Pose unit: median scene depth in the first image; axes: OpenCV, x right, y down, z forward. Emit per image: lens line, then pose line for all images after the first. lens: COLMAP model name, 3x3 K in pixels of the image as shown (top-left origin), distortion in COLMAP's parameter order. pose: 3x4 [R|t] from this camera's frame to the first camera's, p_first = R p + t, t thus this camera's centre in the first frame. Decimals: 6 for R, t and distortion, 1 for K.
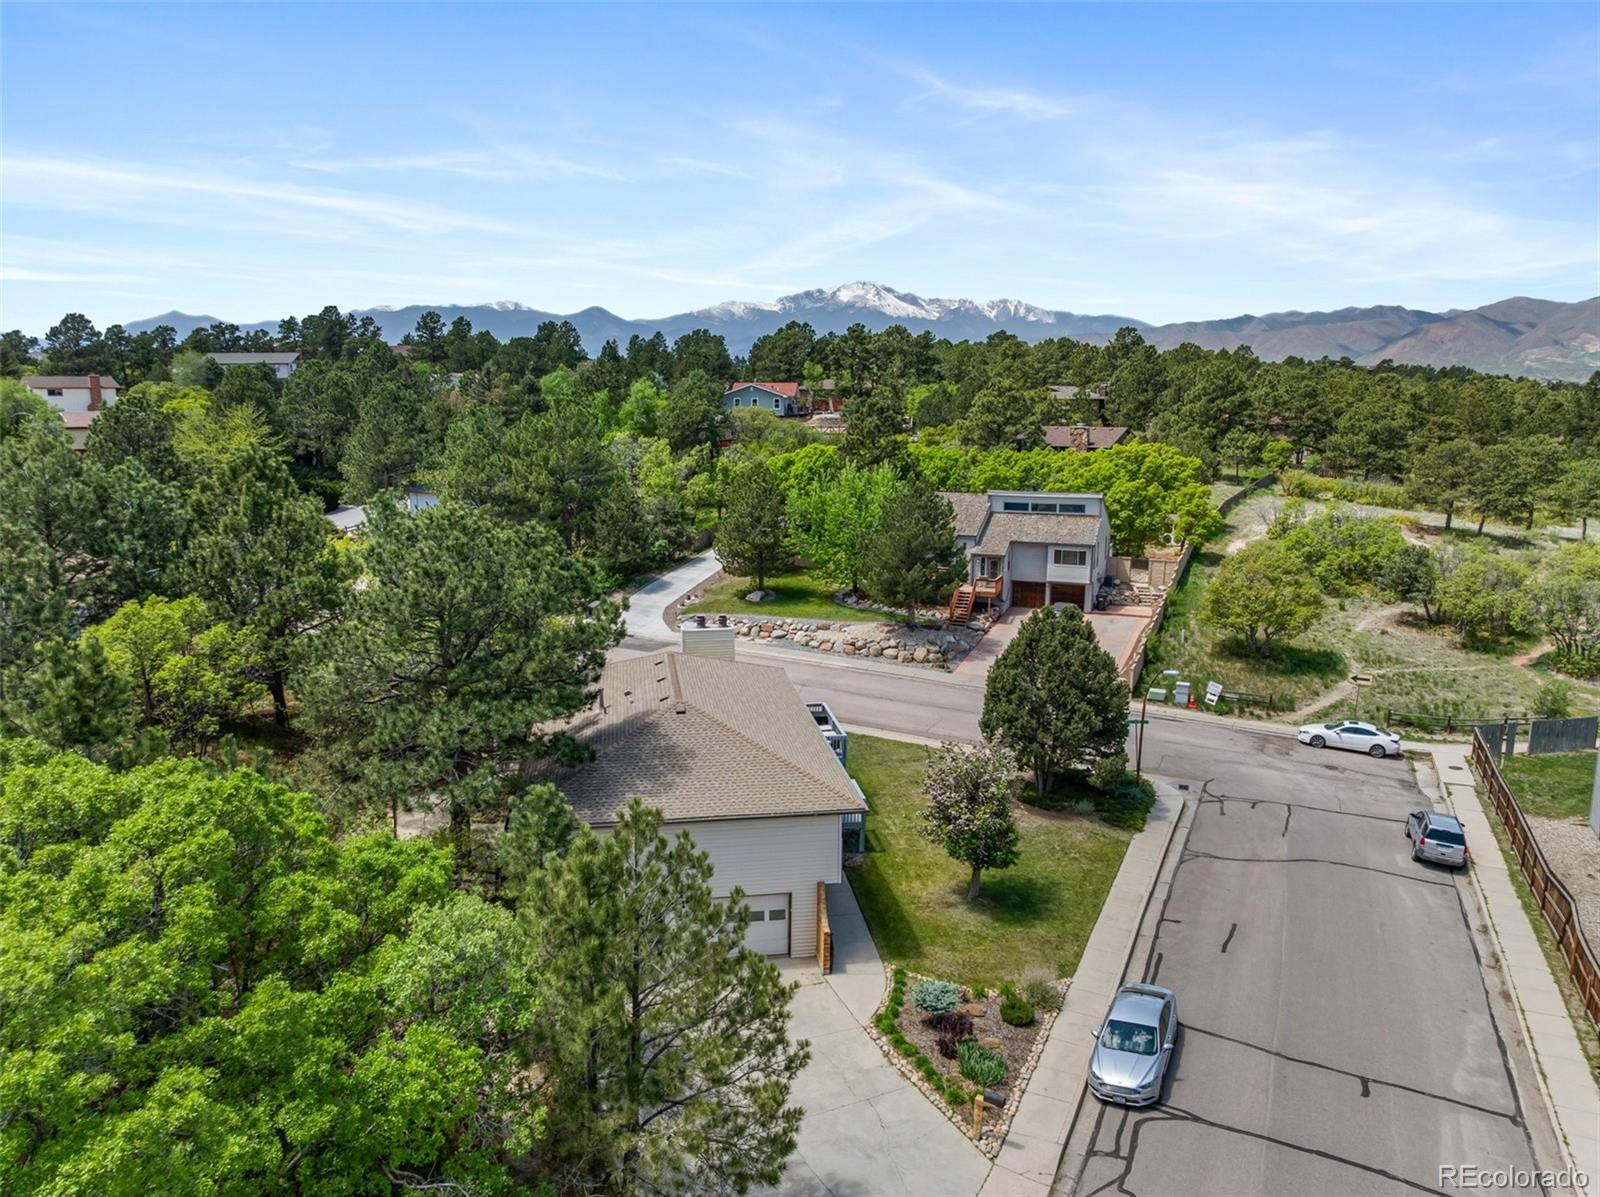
lens RADIAL K [[1119.7, 0, 803.9], [0, 1119.7, 640.1], [0, 0, 1]] dist [-0.032650, 0.004169]
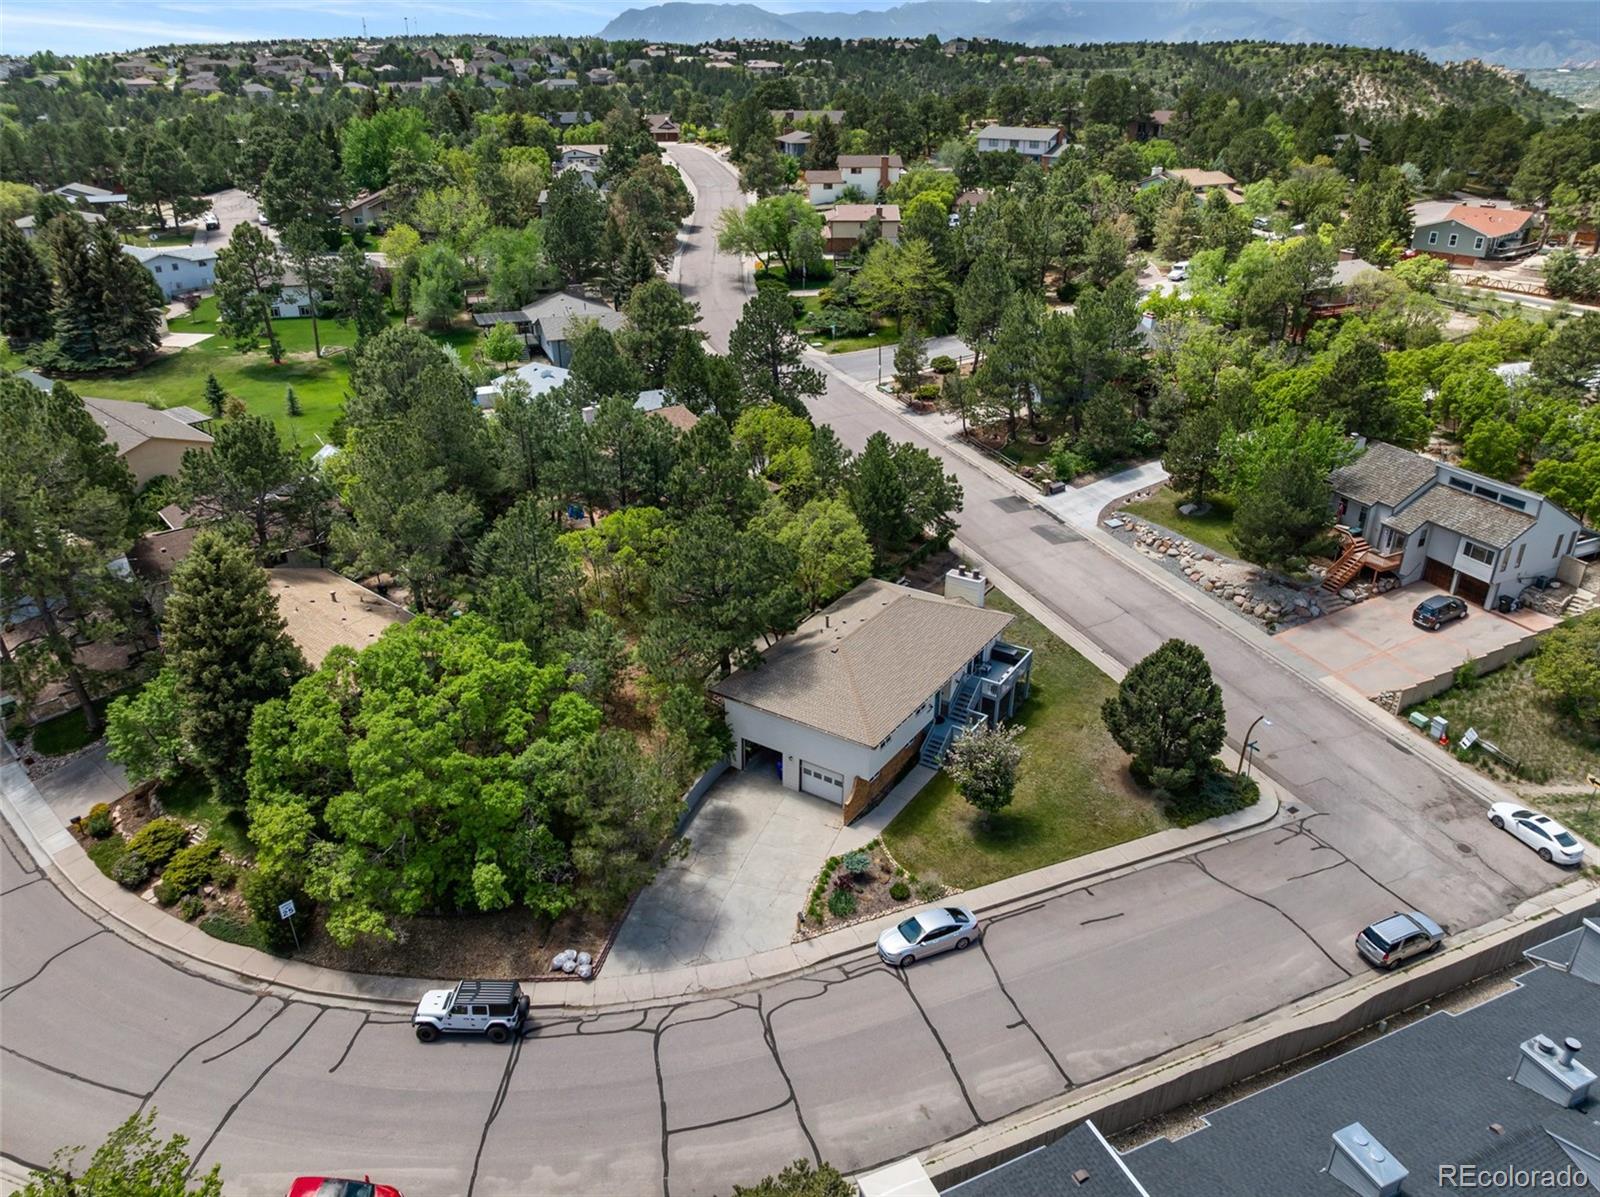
lens RADIAL K [[1119.7, 0, 803.9], [0, 1119.7, 640.1], [0, 0, 1]] dist [-0.032650, 0.004169]
pose [[0.744579, 0.310545, -0.590901, 0.430698], [-0.145388, 0.939391, 0.310494, -0.238140], [0.651509, -0.145277, 0.744601, -0.140082]]
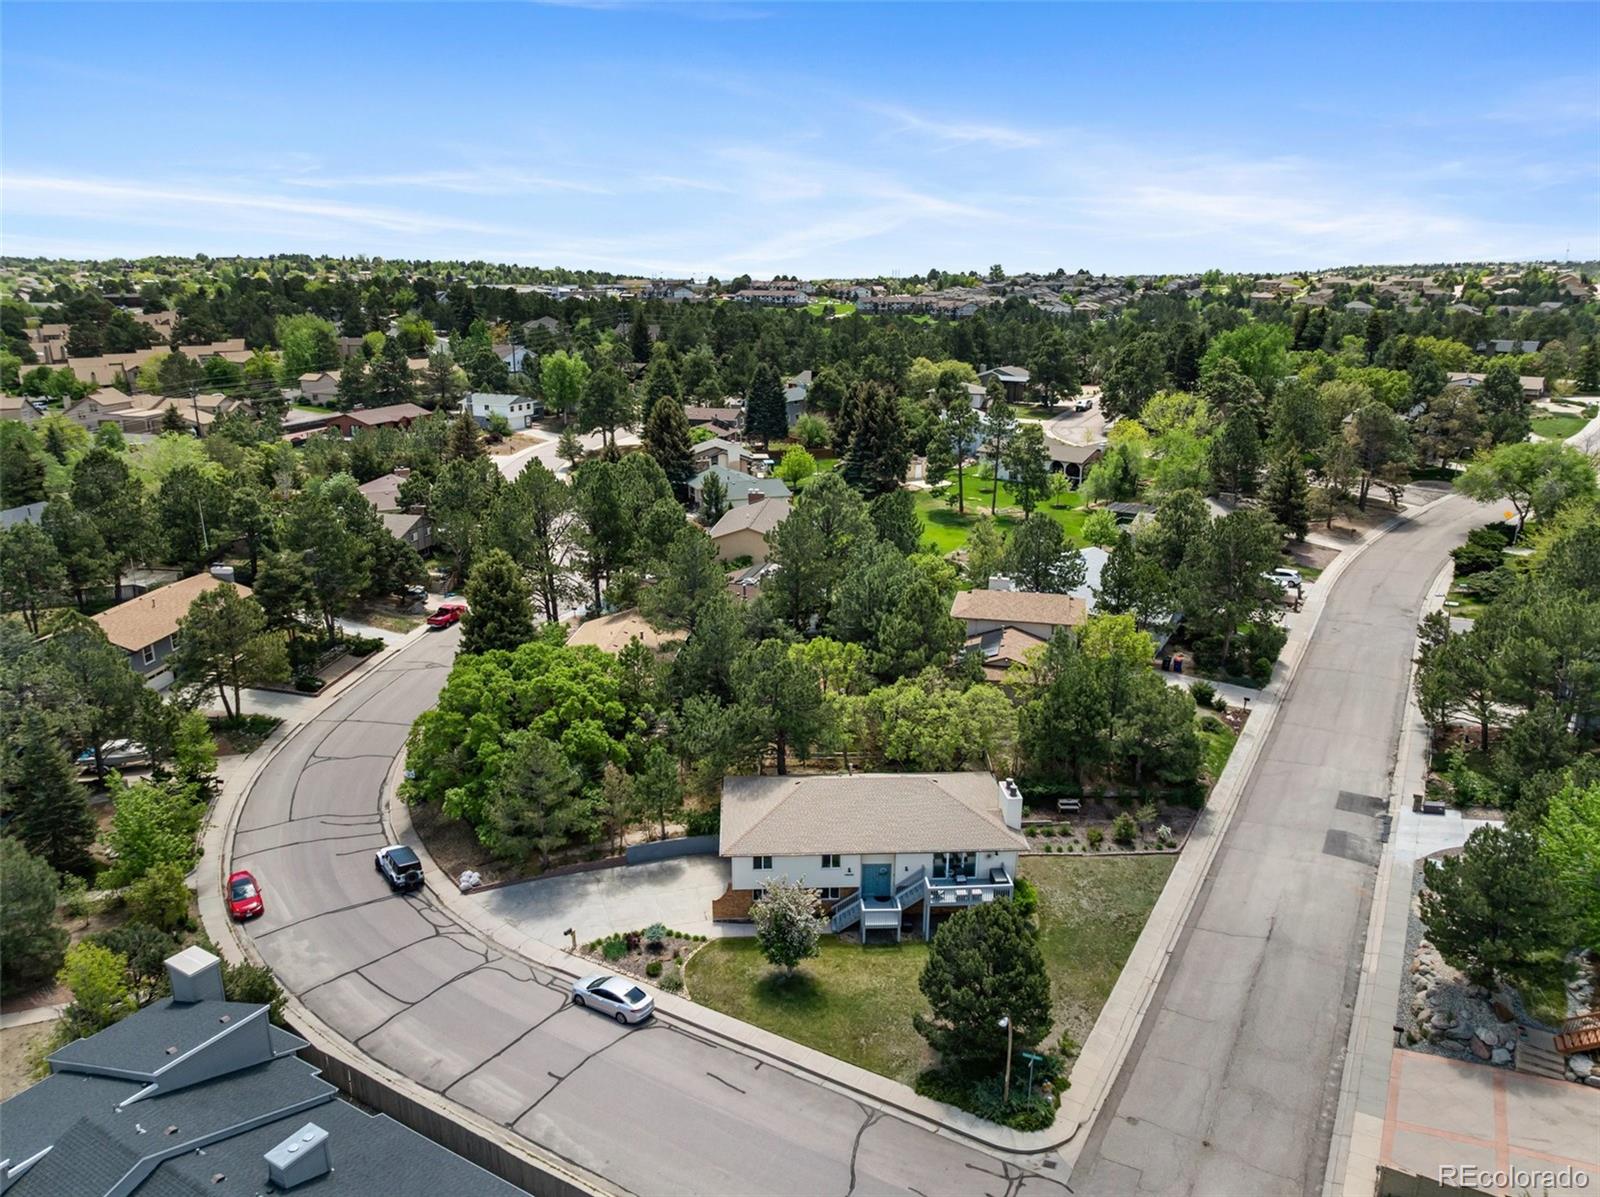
lens RADIAL K [[1119.7, 0, 803.9], [0, 1119.7, 640.1], [0, 0, 1]] dist [-0.032650, 0.004169]
pose [[-0.107759, 0.306839, -0.945642, 0.814301], [-0.216488, 0.921113, 0.323549, -0.394002], [0.970320, 0.239585, -0.032831, 0.521578]]
